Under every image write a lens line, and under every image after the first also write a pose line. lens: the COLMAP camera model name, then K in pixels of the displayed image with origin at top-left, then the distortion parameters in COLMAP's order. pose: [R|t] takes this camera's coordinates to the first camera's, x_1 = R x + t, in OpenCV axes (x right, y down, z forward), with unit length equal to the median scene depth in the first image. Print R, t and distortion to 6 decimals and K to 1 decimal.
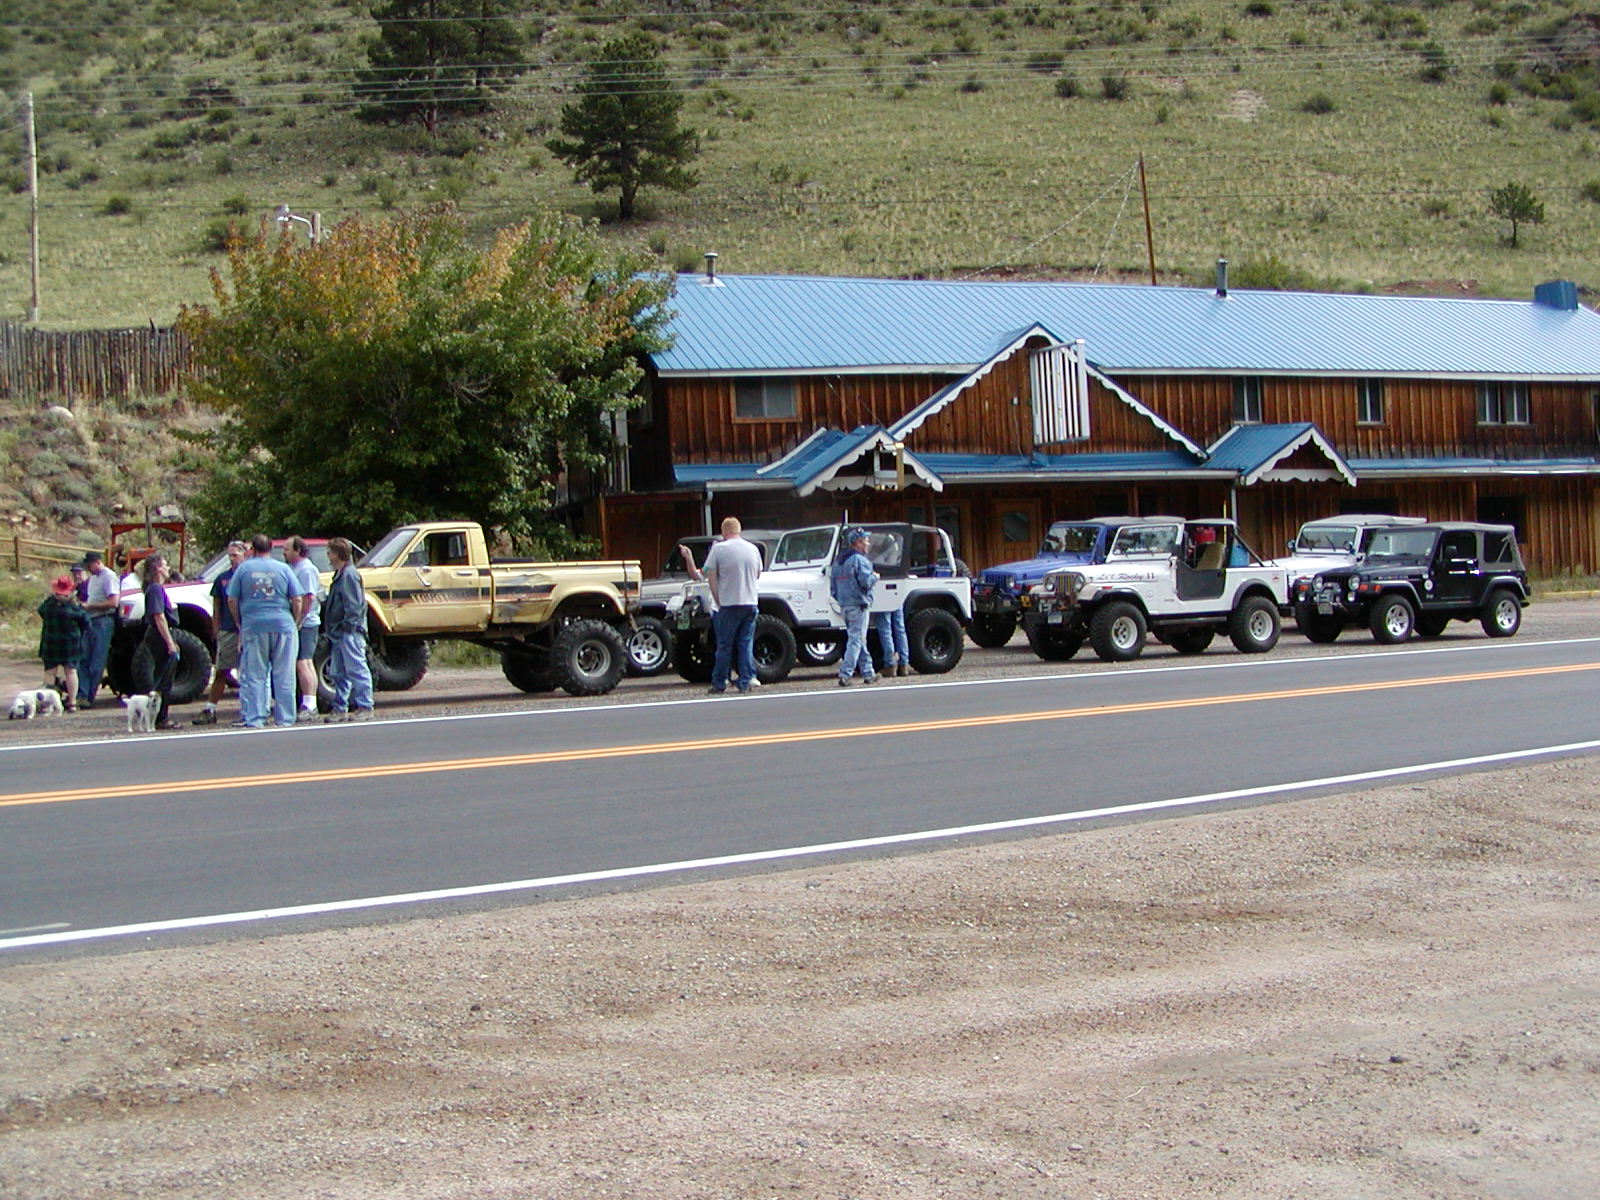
lens RADIAL K [[1744.8, 0, 826.2], [0, 1744.8, 621.8], [0, 0, 1]] dist [-0.219134, 0.245309]
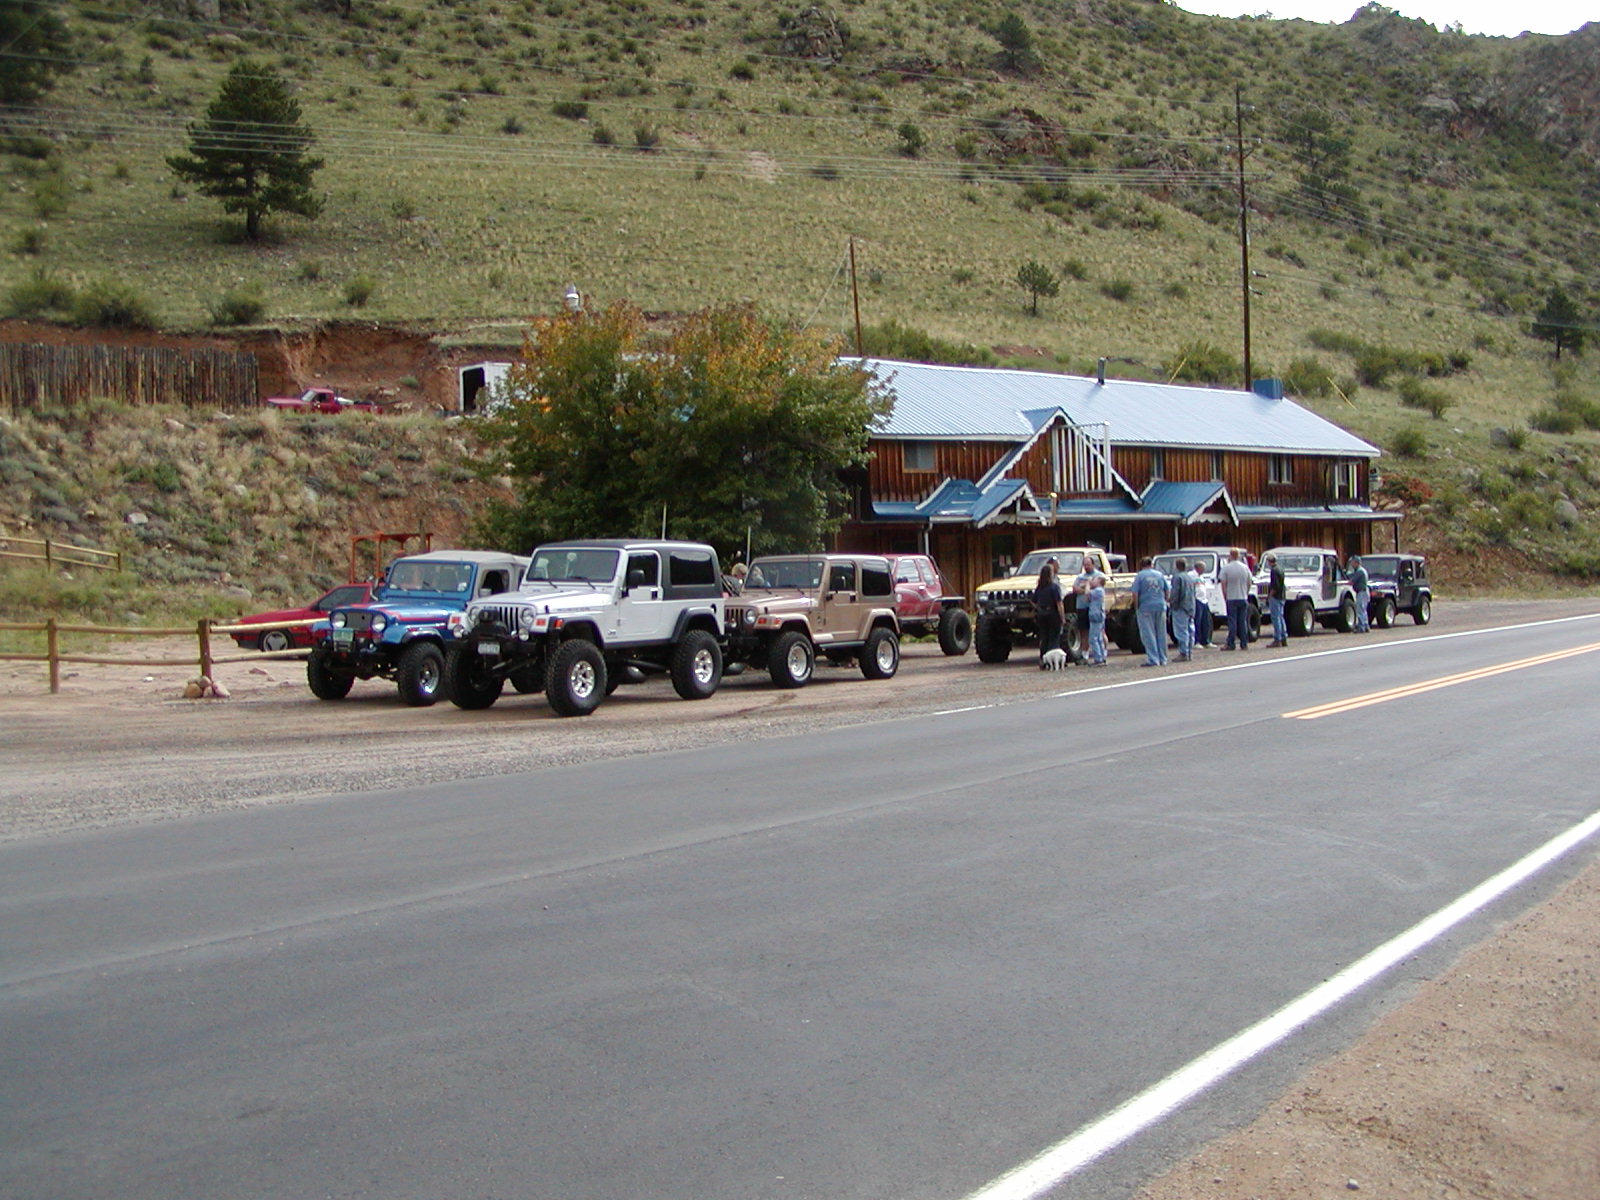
lens RADIAL K [[1744.8, 0, 826.2], [0, 1744.8, 621.8], [0, 0, 1]] dist [-0.219134, 0.245309]
pose [[0.923556, 0.000962, 0.383462, -0.201873], [0.002006, 0.999971, -0.007339, 0.004502], [-0.383458, 0.007547, 0.923527, -0.079932]]
